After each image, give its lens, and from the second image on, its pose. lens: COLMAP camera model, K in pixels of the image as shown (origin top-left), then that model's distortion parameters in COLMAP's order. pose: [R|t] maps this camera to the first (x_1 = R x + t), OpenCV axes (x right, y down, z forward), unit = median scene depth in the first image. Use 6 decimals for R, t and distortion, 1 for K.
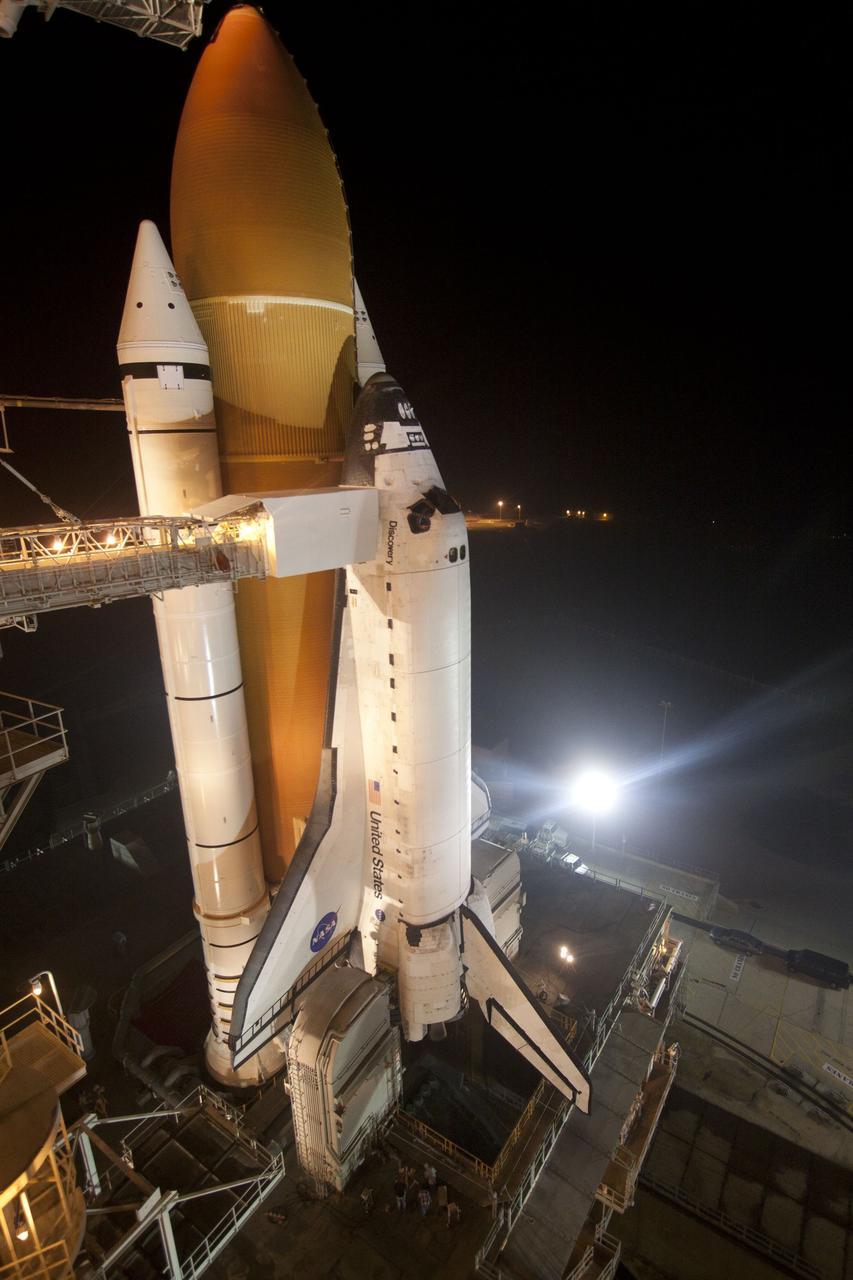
lens RADIAL K [[671.2, 0, 430.4], [0, 671.2, 643.1], [0, 0, 1]] dist [-0.009470, 0.000149]
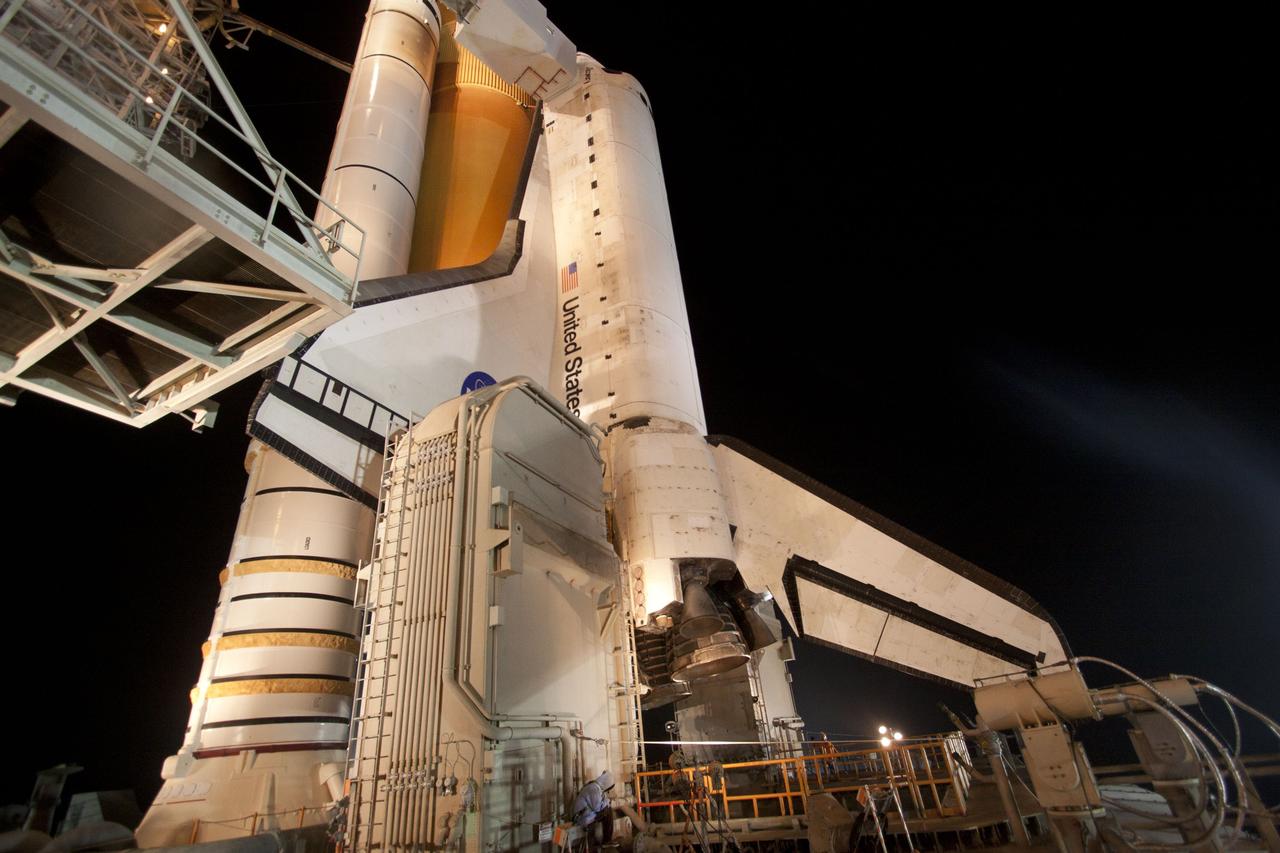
lens RADIAL K [[592.8, 0, 643.7], [0, 592.8, 429.5], [0, 0, 1]] dist [-0.010859, 0.000193]
pose [[0.990523, -0.010157, 0.136971, -0.097161], [0.106748, 0.684442, -0.721210, 0.869412], [-0.086424, 0.728997, 0.679040, 0.680294]]
